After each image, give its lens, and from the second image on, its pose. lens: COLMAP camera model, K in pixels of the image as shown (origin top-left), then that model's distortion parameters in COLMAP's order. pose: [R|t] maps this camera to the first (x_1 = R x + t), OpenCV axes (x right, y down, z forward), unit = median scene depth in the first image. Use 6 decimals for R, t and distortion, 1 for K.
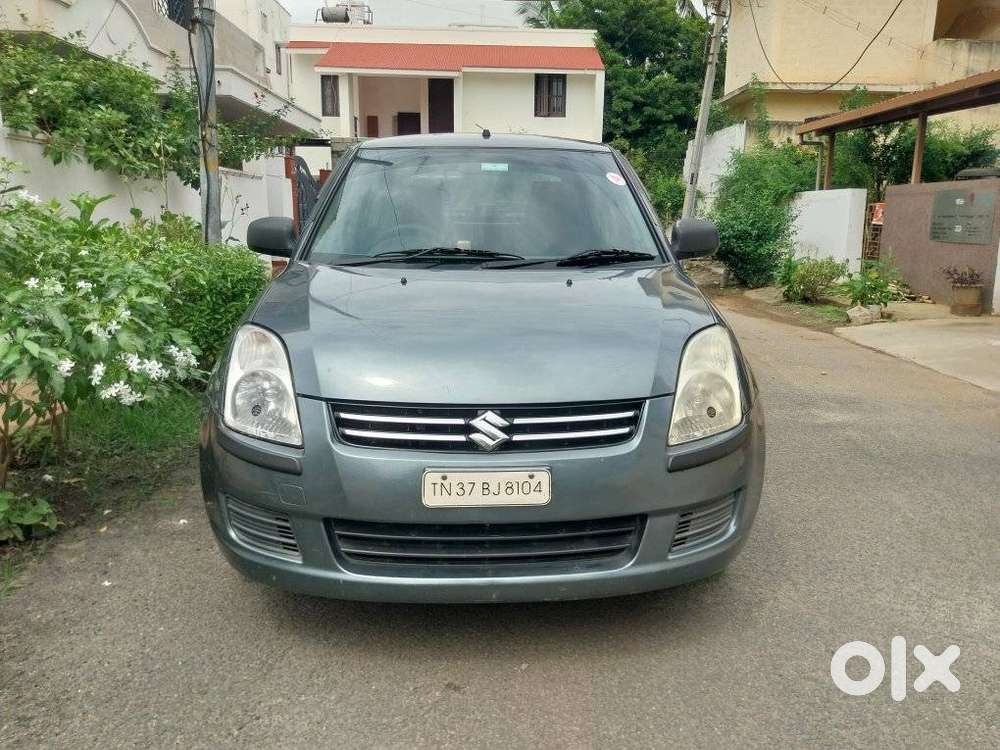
lens RADIAL K [[752.0, 0, 526.5], [0, 752.0, 411.5], [0, 0, 1]] dist [0.000640, -0.009414]
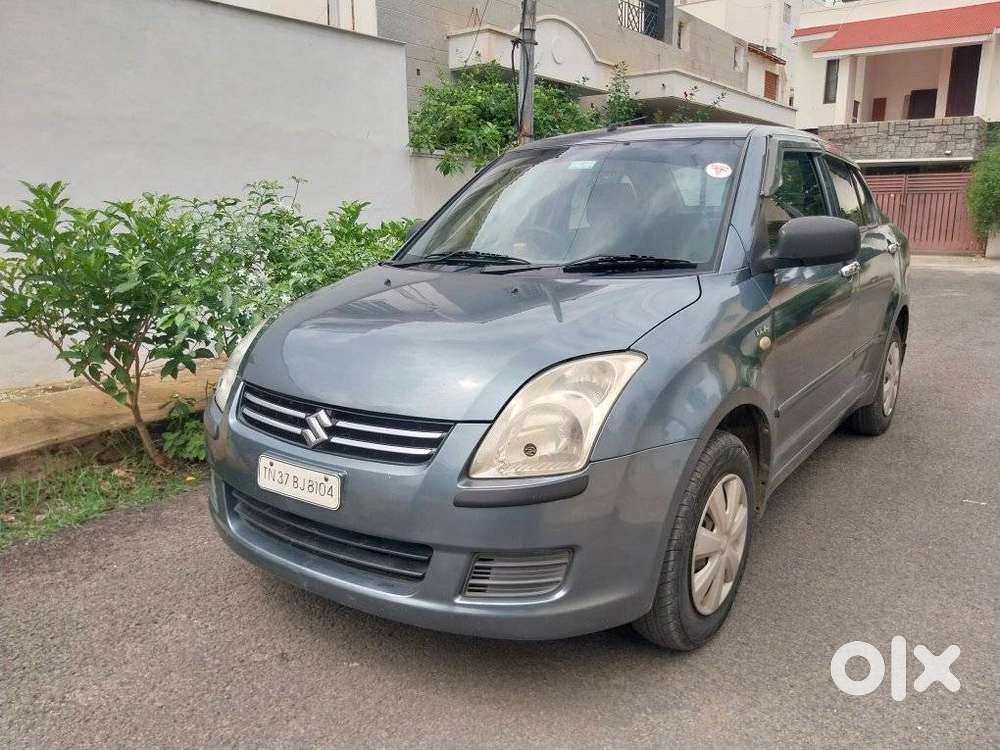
lens RADIAL K [[752.0, 0, 509.2], [0, 752.0, 395.0], [0, 0, 1]] dist [0.000640, -0.009414]
pose [[0.785207, 0.128714, -0.605709, 0.750118], [-0.134818, 0.990229, 0.035654, -0.089652], [0.604379, 0.053665, 0.794887, 0.310827]]
